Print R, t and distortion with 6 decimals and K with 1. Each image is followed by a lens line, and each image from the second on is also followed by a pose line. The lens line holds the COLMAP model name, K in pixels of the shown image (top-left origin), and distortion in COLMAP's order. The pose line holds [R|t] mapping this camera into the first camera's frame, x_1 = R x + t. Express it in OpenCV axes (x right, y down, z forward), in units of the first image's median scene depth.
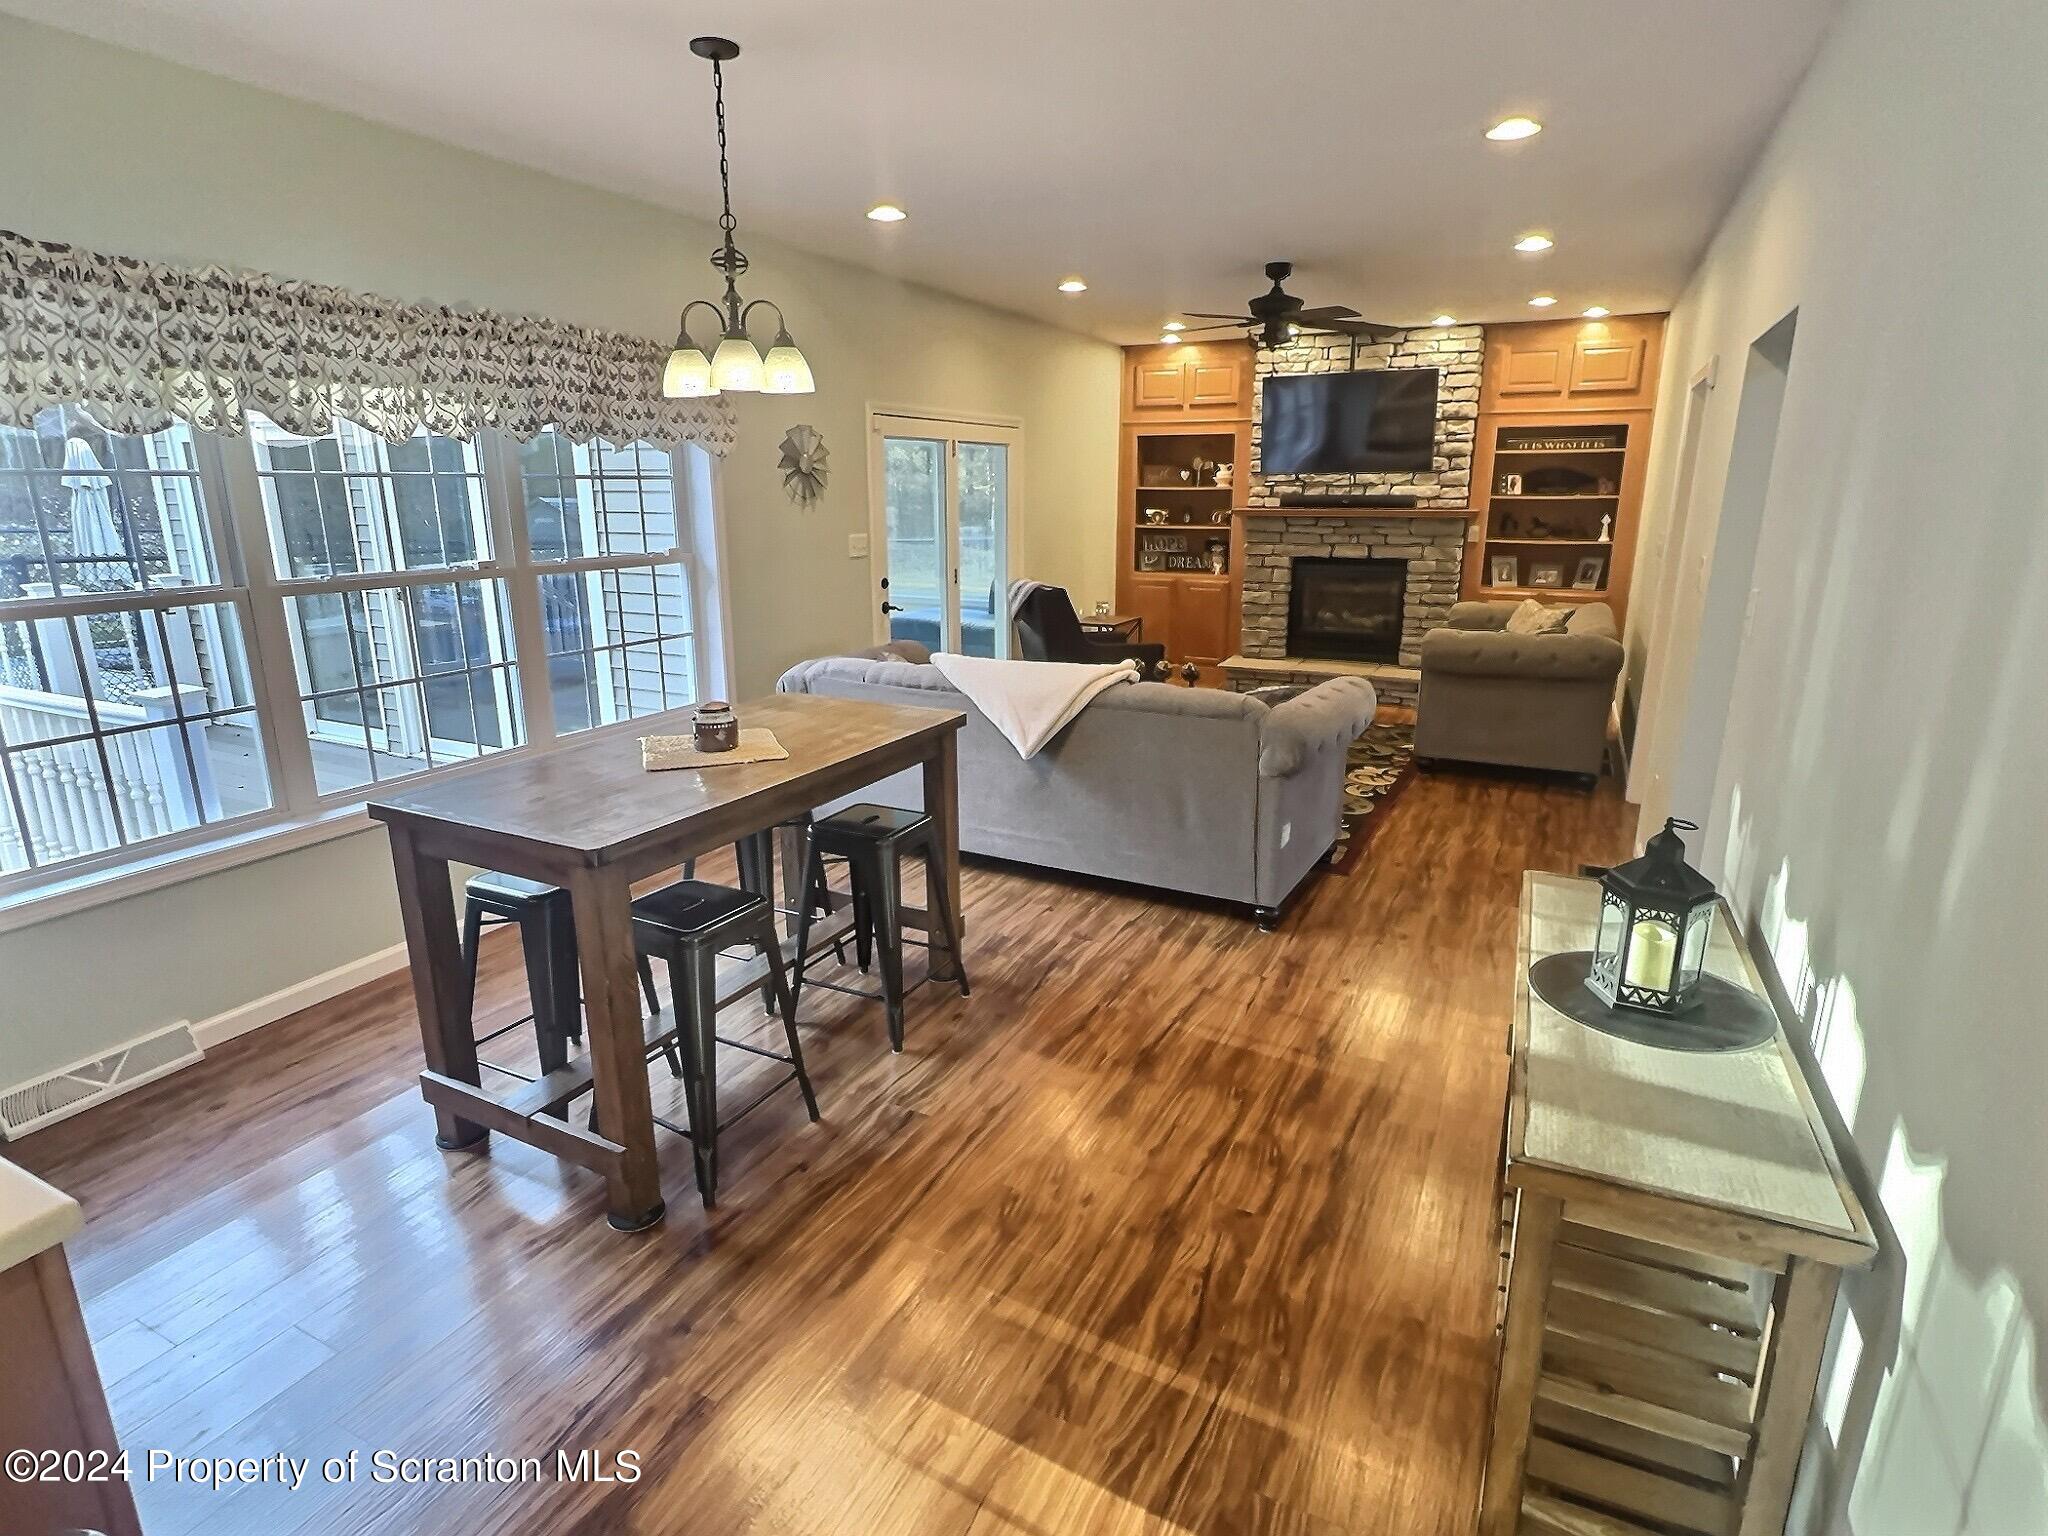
lens RADIAL K [[1064.5, 0, 1025.2], [0, 1064.5, 765.4], [0, 0, 1]] dist [-0.004270, 0.000841]
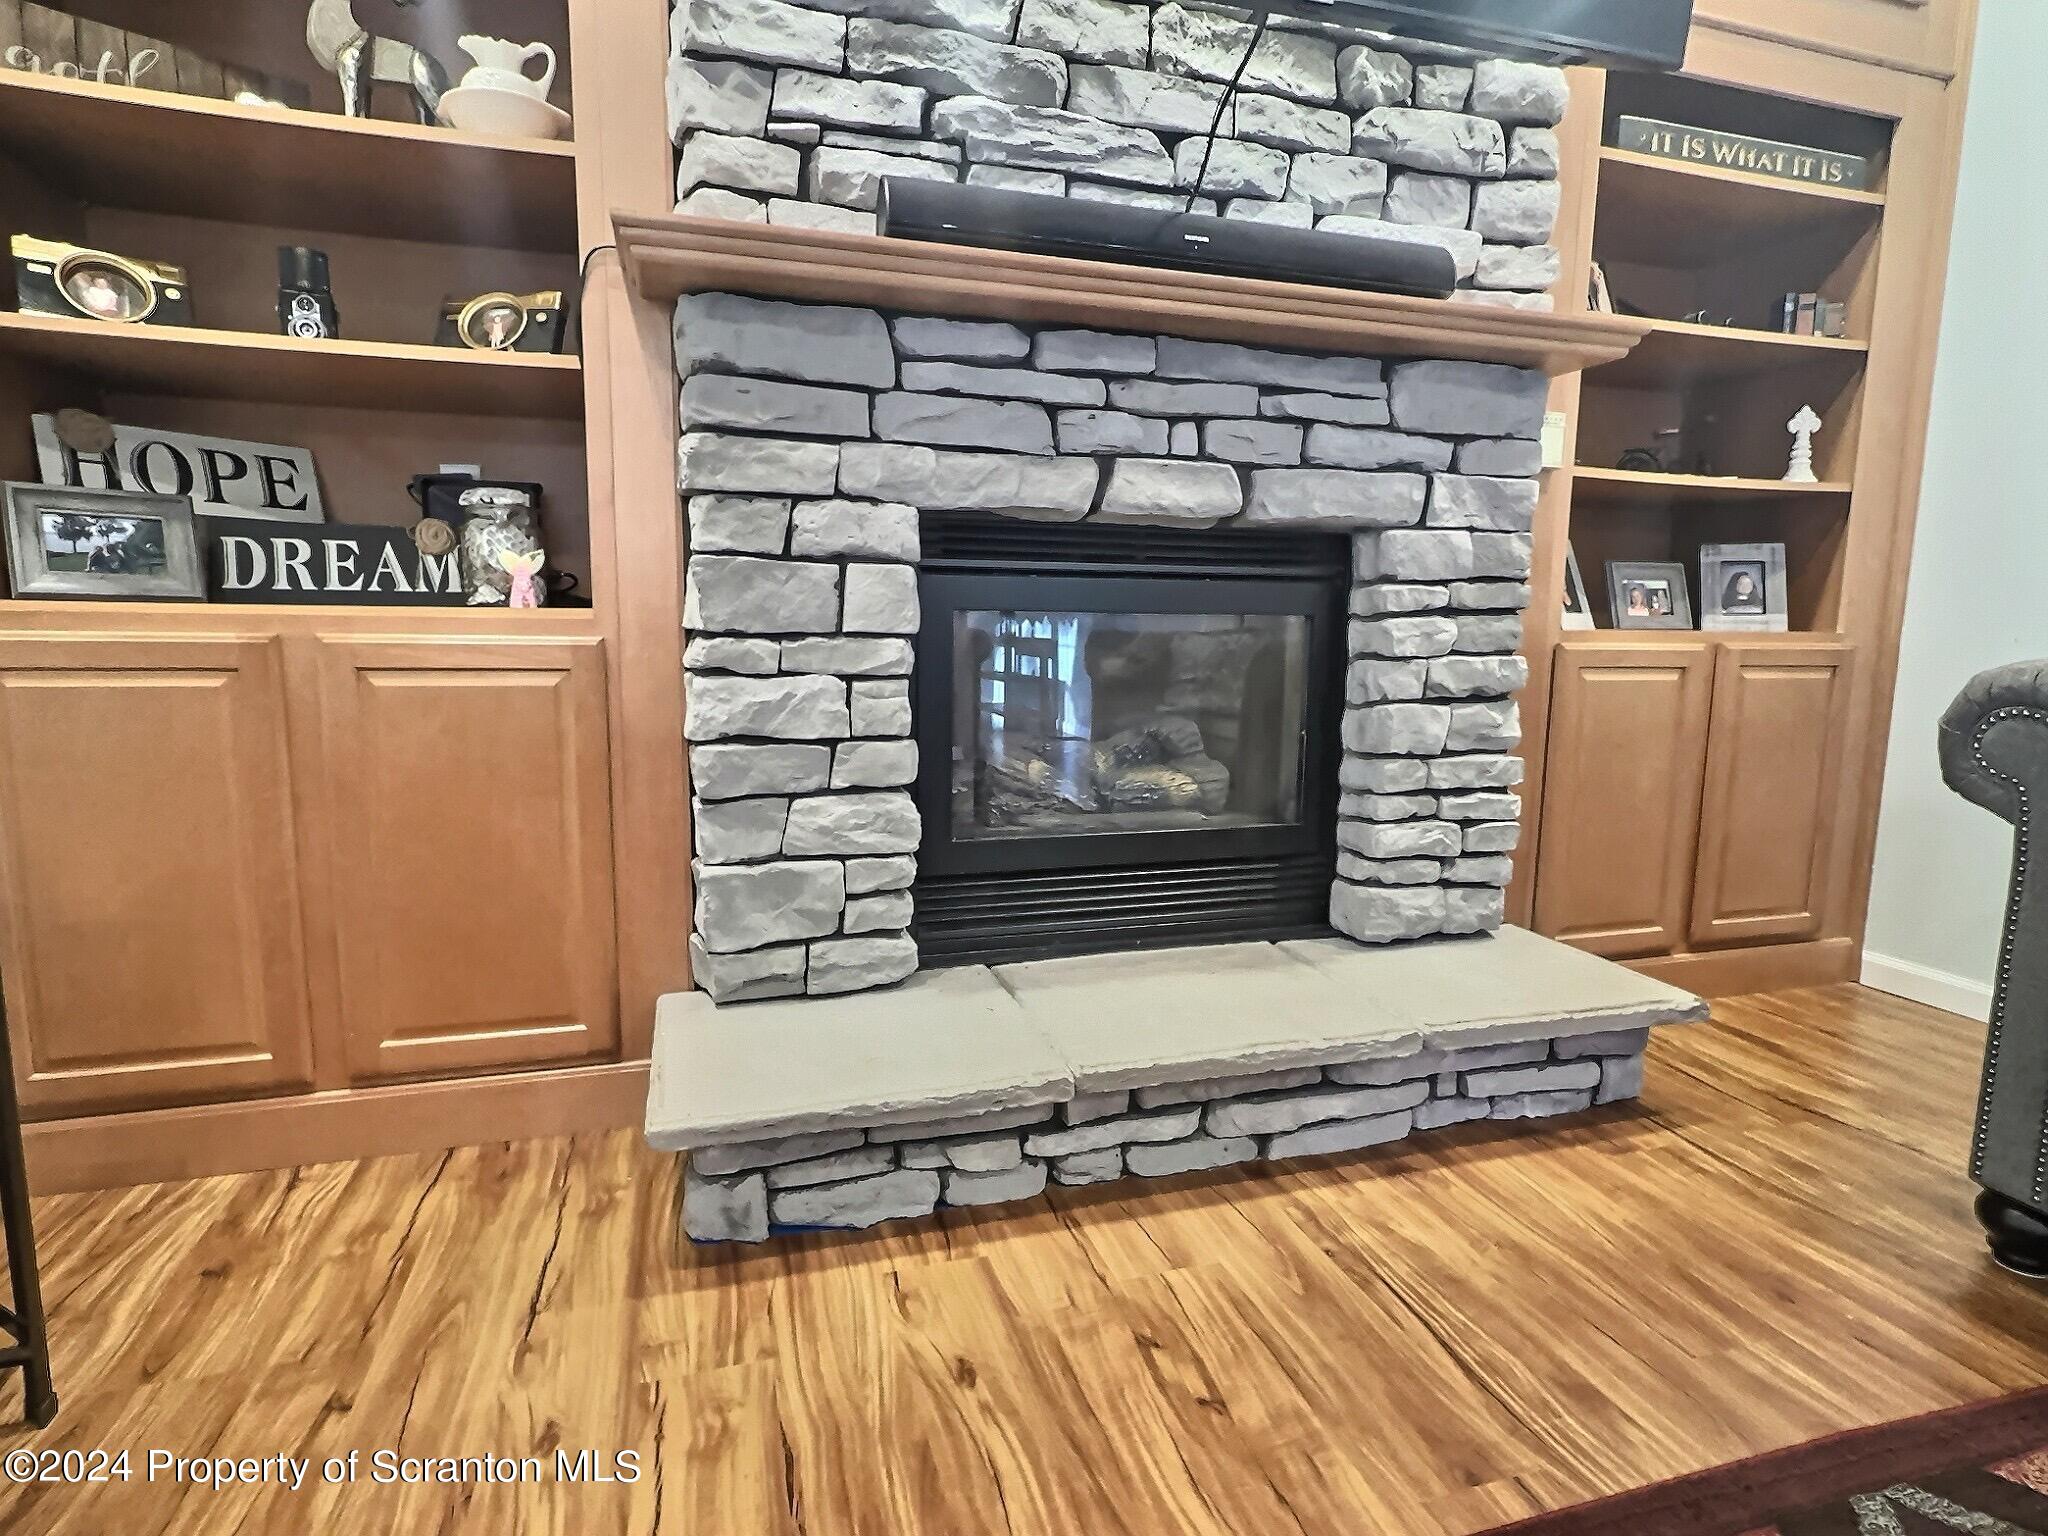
lens RADIAL K [[1064.5, 0, 1012.8], [0, 1064.5, 769.8], [0, 0, 1]] dist [-0.004270, 0.000841]
pose [[0.730469, -0.083392, 0.677835, 0.127377], [0.161504, 0.985458, -0.052807, -0.143447], [-0.663574, 0.148046, 0.733315, 0.918692]]
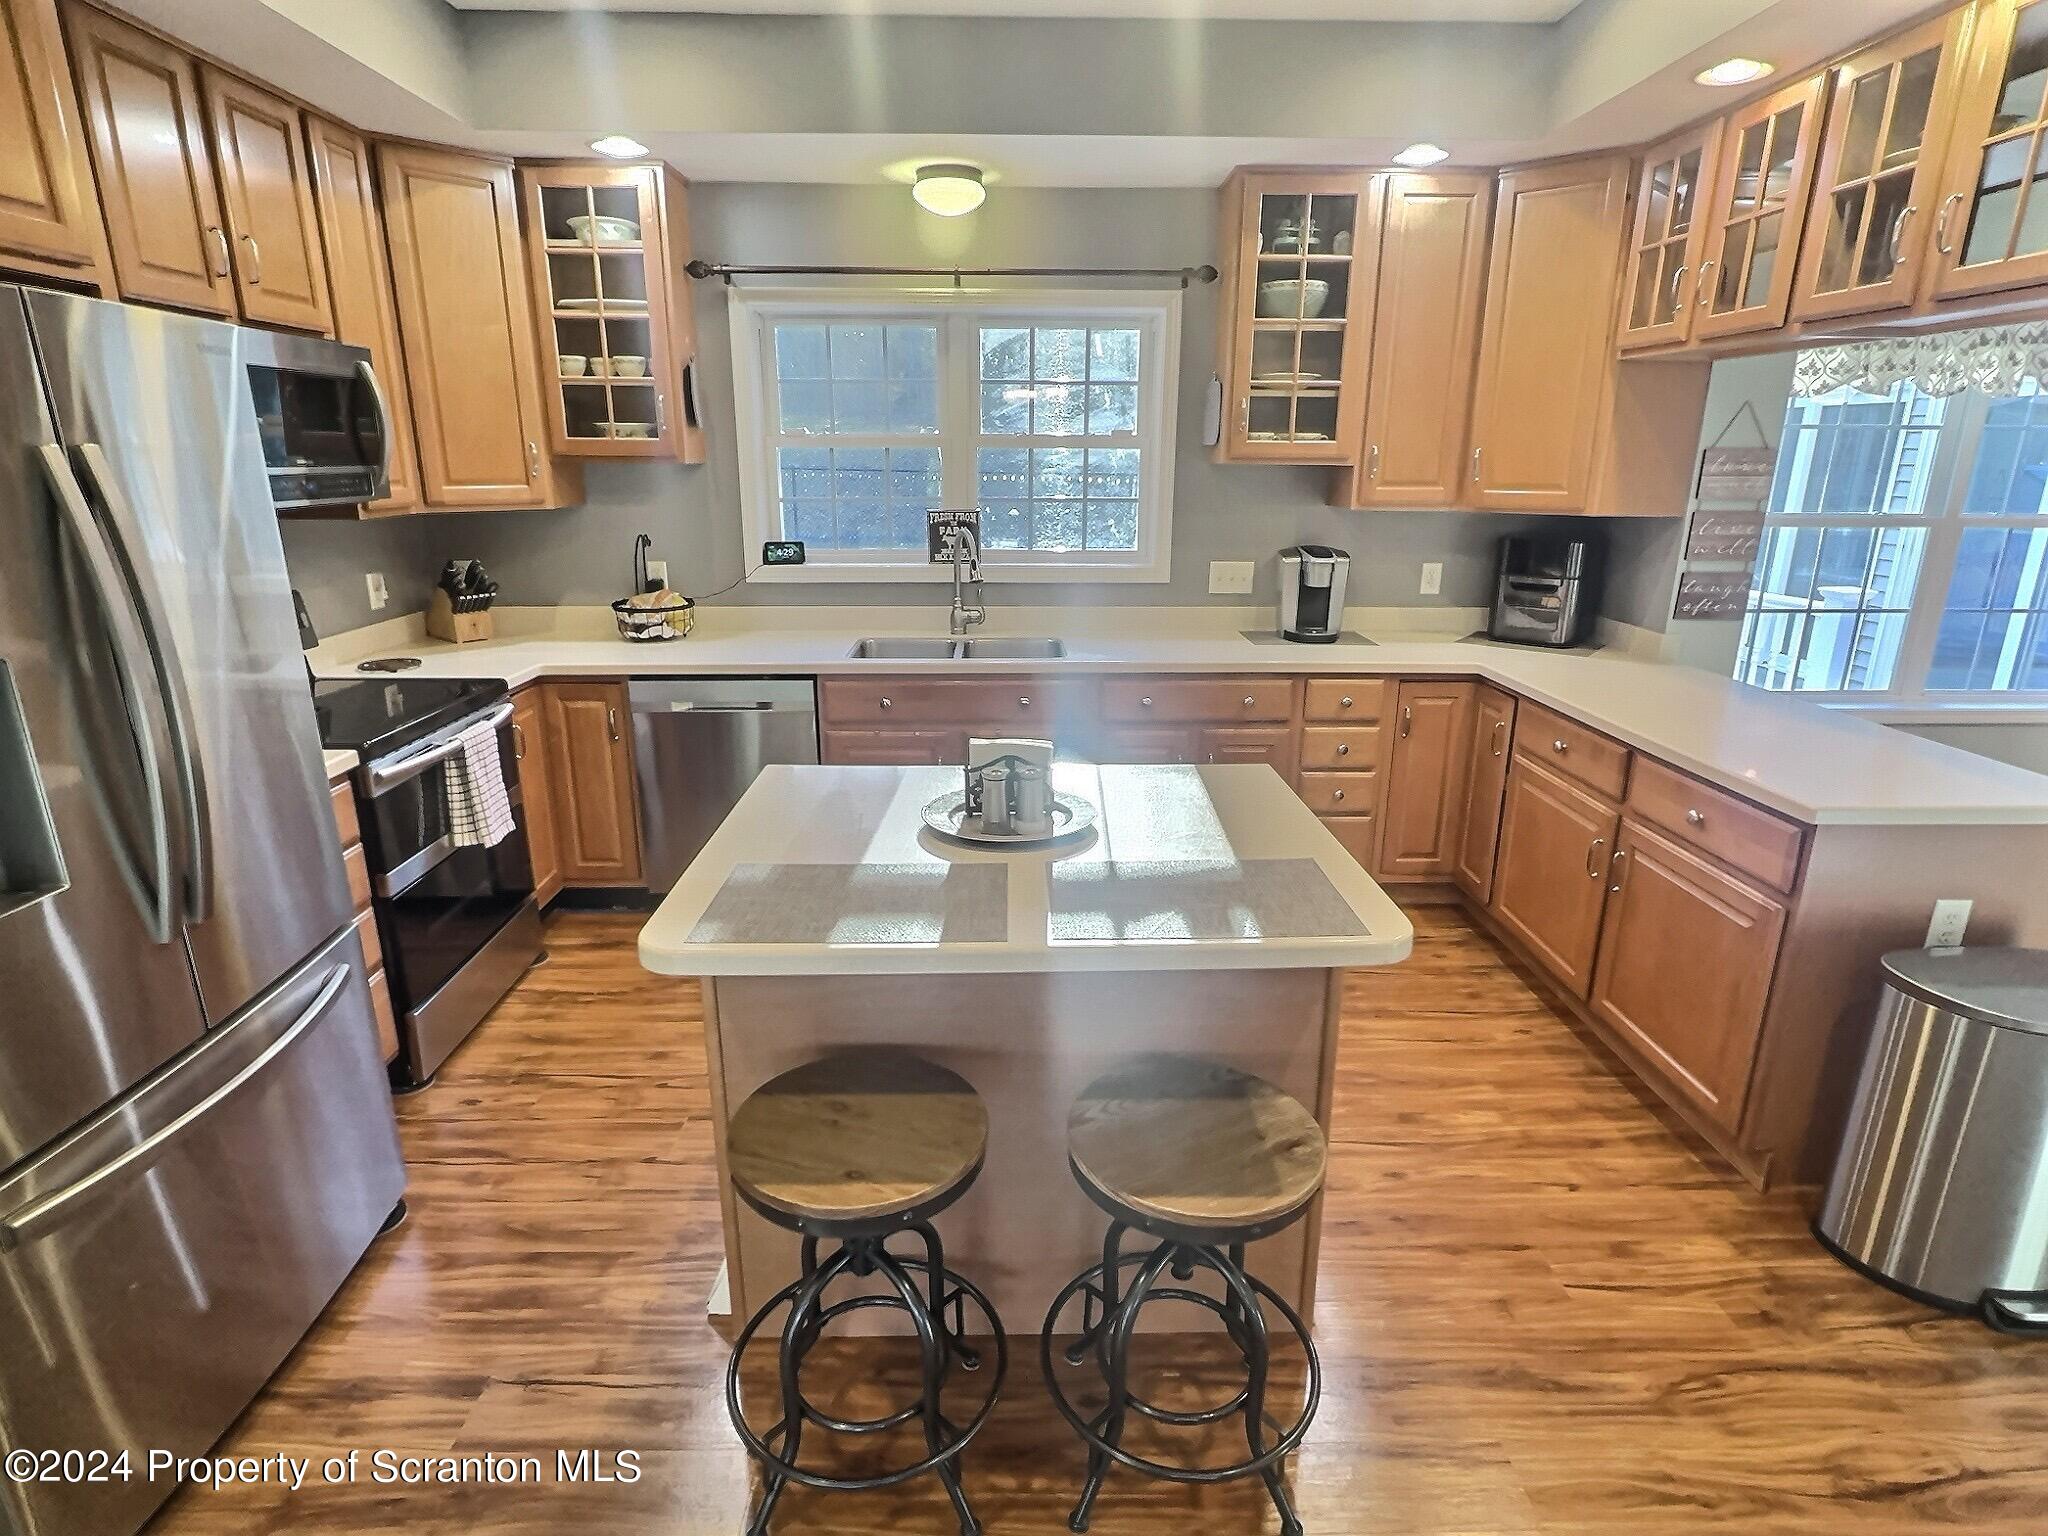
lens RADIAL K [[1064.5, 0, 1023.2], [0, 1064.5, 767.0], [0, 0, 1]] dist [-0.004270, 0.000841]
pose [[0.465418, 0.253489, -0.848015, -0.037287], [-0.230019, 0.959831, 0.160672, 0.072028], [0.854679, 0.120280, 0.505030, -0.235319]]
